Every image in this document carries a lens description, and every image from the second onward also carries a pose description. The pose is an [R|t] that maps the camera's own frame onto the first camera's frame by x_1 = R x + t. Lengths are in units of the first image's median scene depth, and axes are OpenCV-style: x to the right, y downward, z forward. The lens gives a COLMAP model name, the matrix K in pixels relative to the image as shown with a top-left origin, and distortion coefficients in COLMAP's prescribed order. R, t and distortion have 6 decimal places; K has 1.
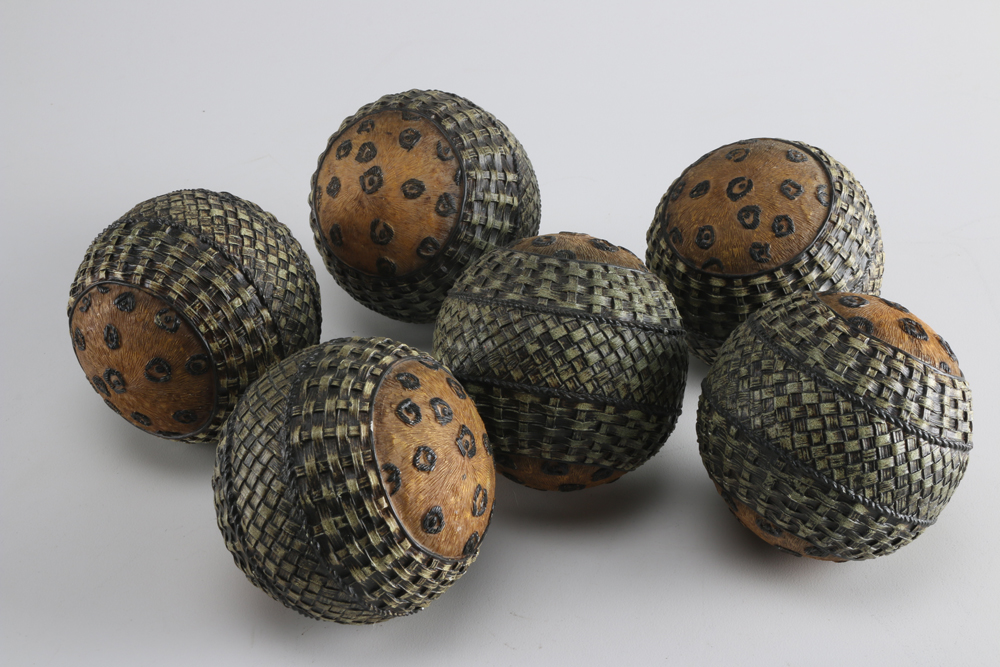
lens RADIAL K [[1843.9, 0, 500.1], [0, 1843.9, 333.2], [0, 0, 1]] dist [0.000322, 0.000000]
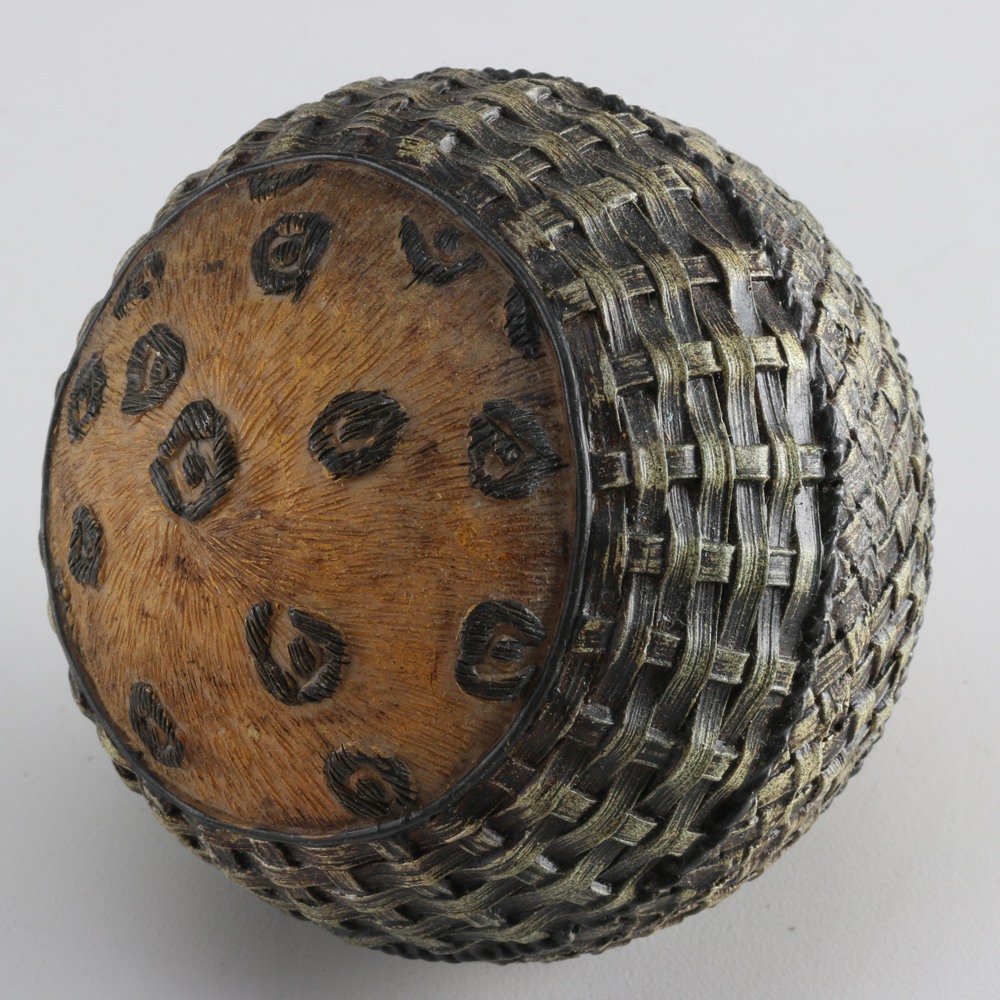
lens RADIAL K [[2506.6, 0, 500.4], [0, 2506.6, 499.9], [0, 0, 1]] dist [0.128687, 0.000000]
pose [[0.934289, -0.335452, -0.120729, 0.005960], [0.315114, 0.935392, -0.160454, -0.012757], [0.166754, 0.111867, 0.979632, 0.682511]]
